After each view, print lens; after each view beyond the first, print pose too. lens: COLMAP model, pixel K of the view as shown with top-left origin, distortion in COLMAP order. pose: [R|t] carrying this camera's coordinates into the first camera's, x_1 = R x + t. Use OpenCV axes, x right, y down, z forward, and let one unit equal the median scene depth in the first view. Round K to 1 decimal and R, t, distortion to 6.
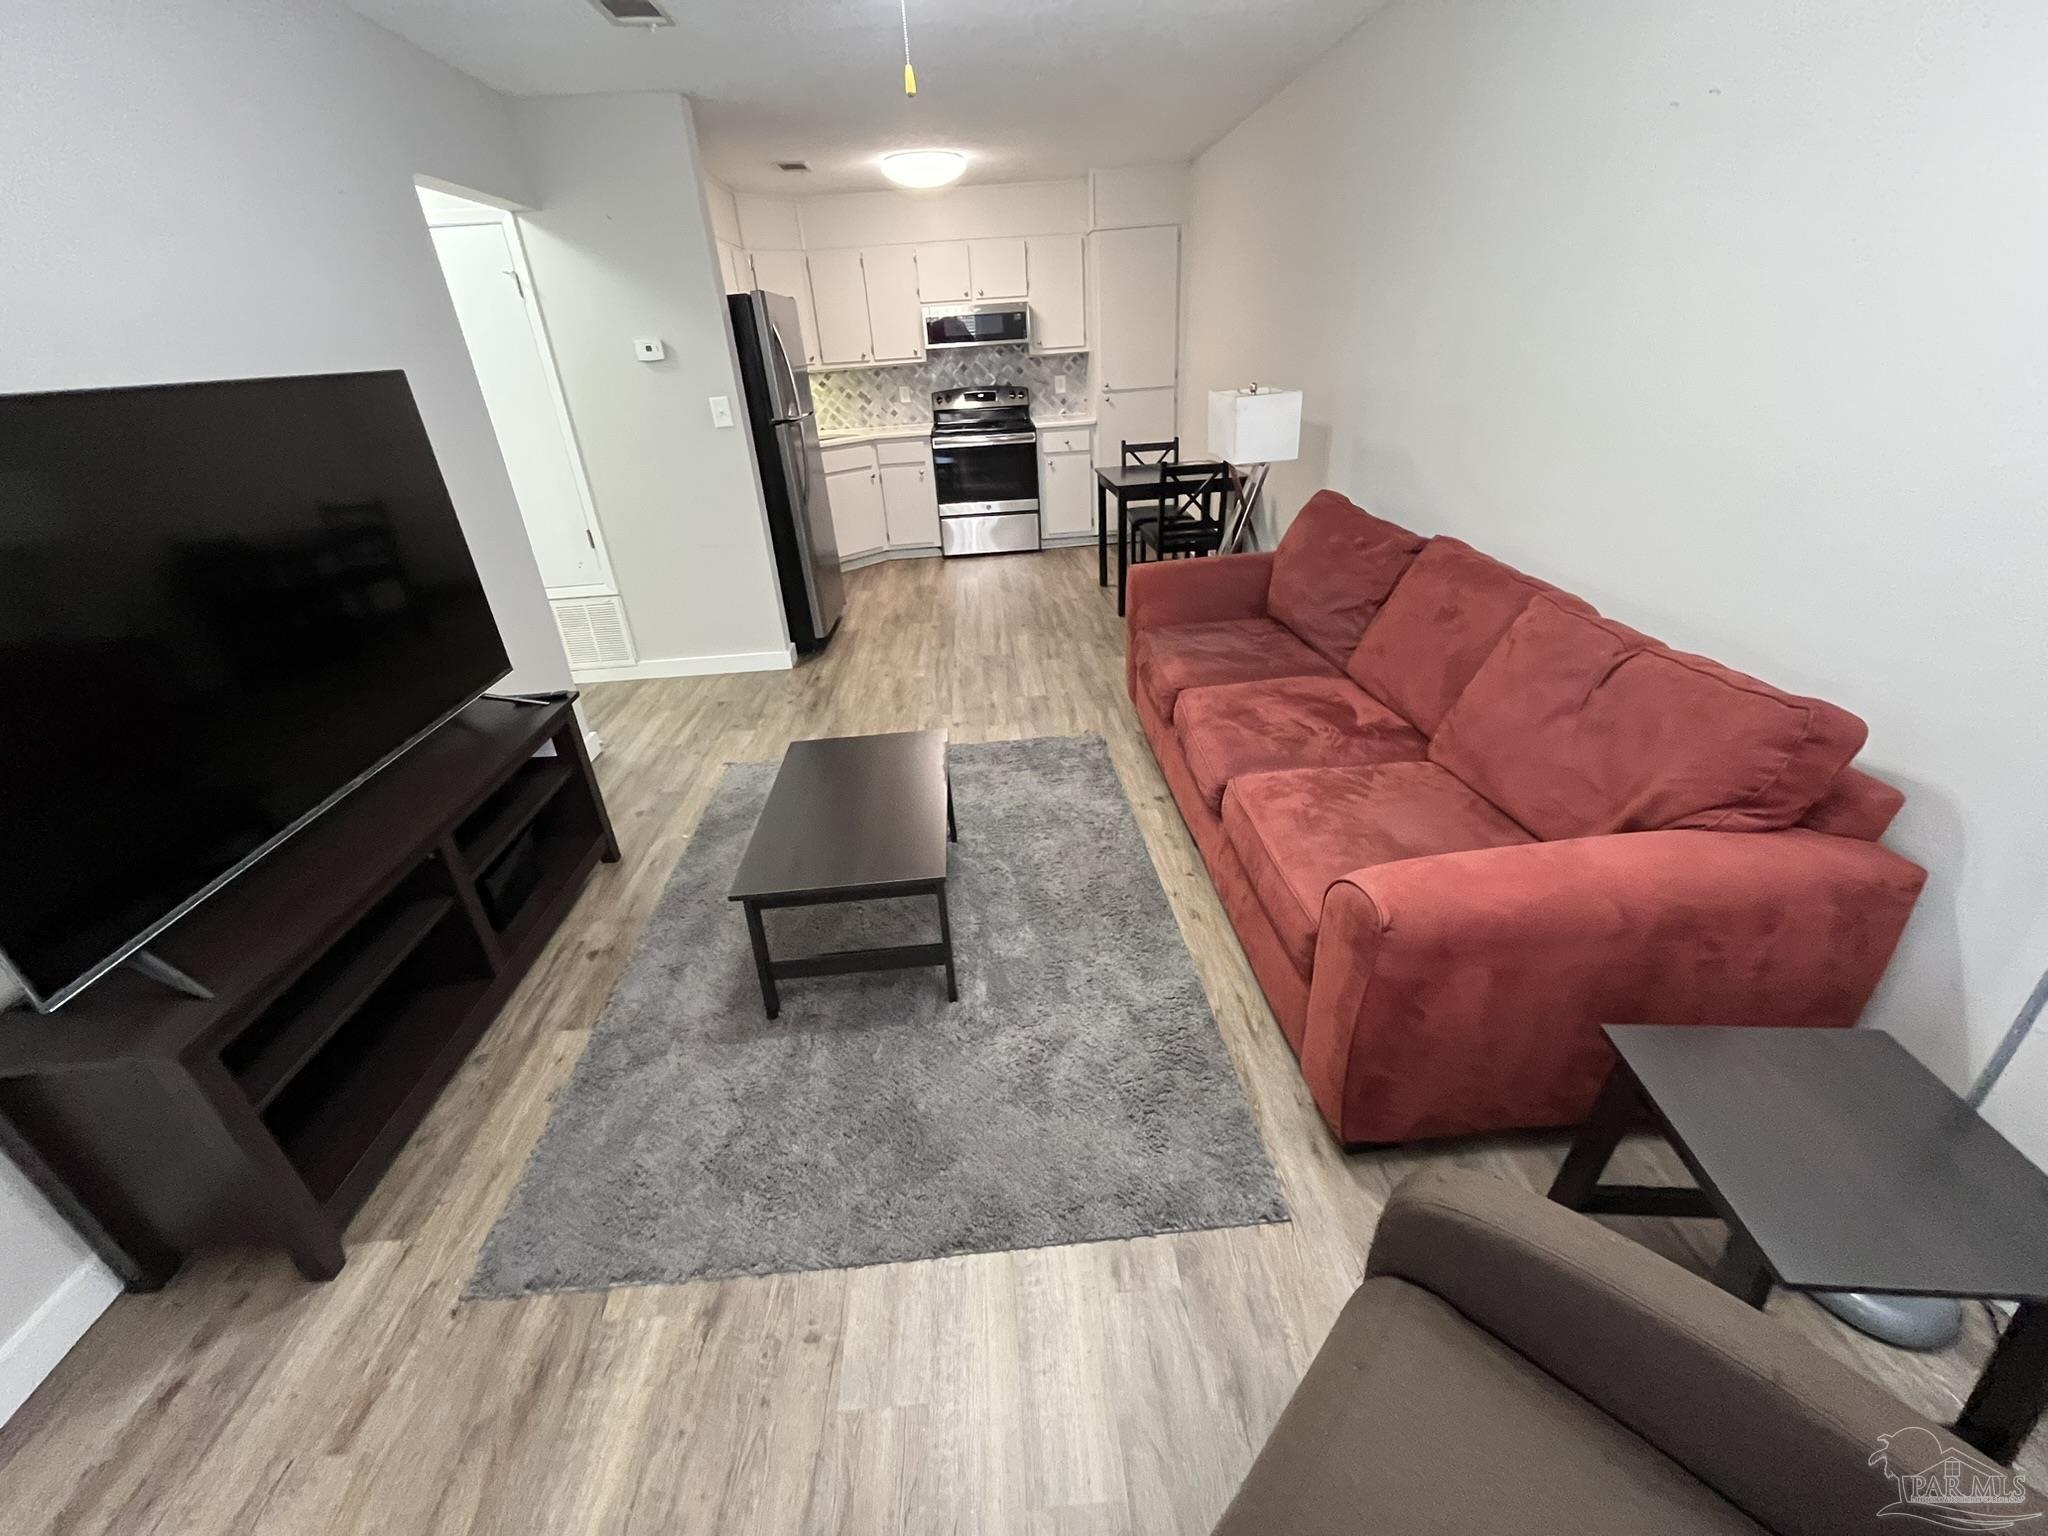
lens RADIAL K [[837.6, 0, 1019.2], [0, 837.6, 766.5], [0, 0, 1]] dist [-0.003936, 0.000115]
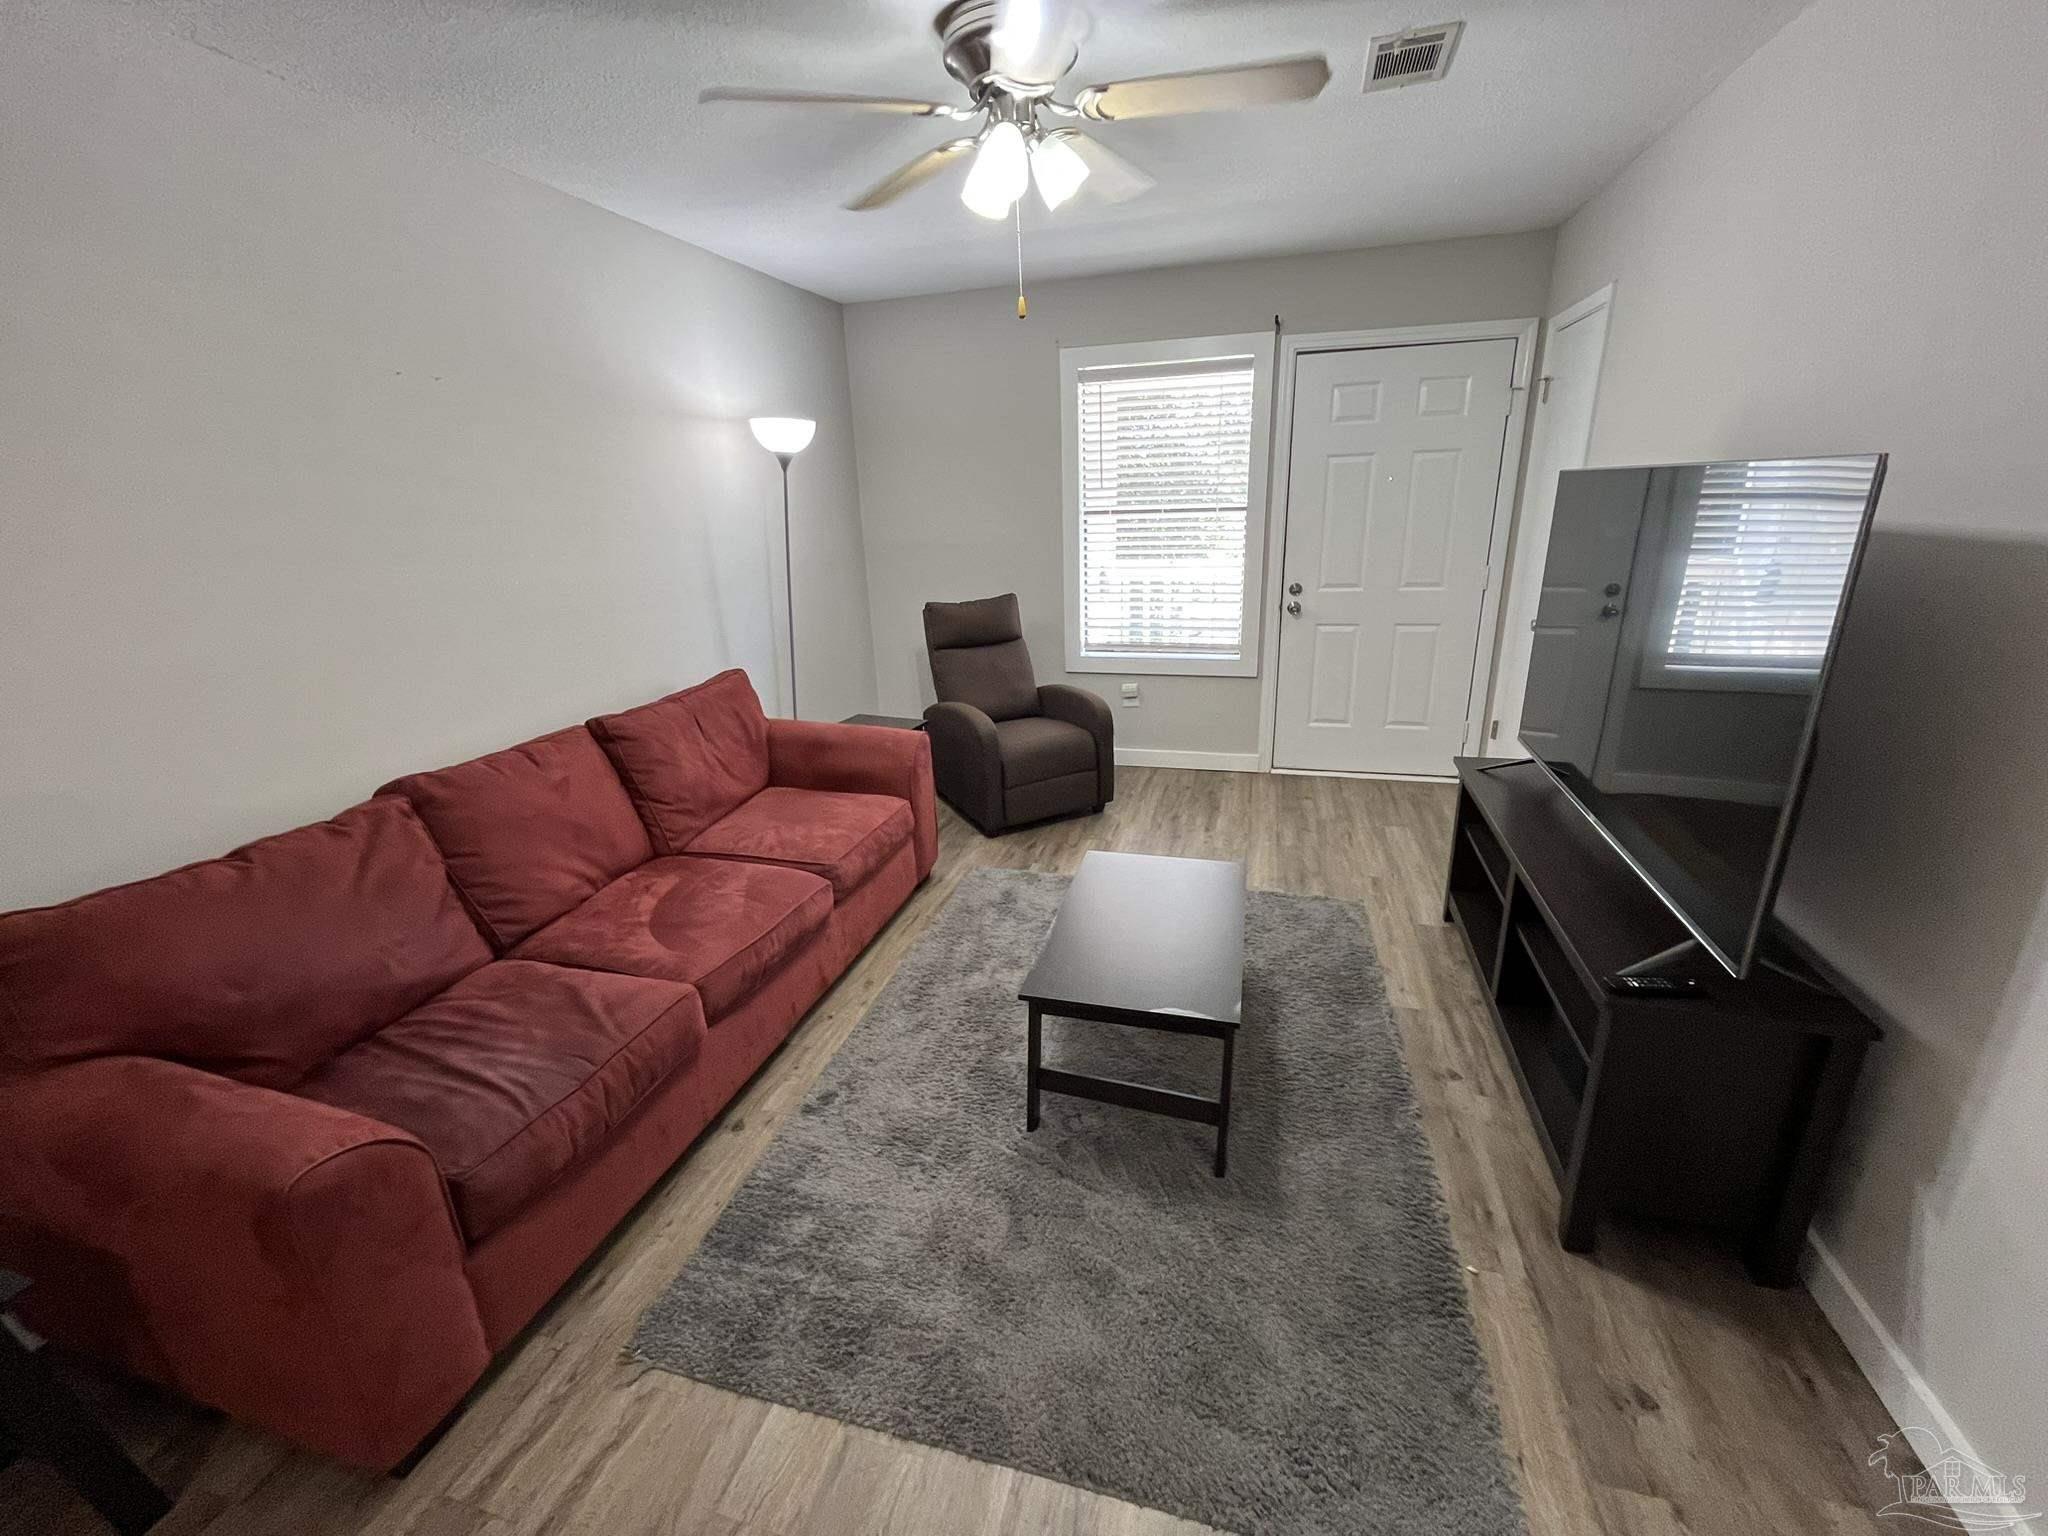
lens RADIAL K [[837.6, 0, 1026.1], [0, 837.6, 763.3], [0, 0, 1]] dist [-0.003936, 0.000115]
pose [[-0.942244, -0.016831, 0.334504, -0.144500], [0.224052, 0.710686, 0.666878, -0.293763], [-0.248952, 0.703308, -0.665868, 0.587392]]
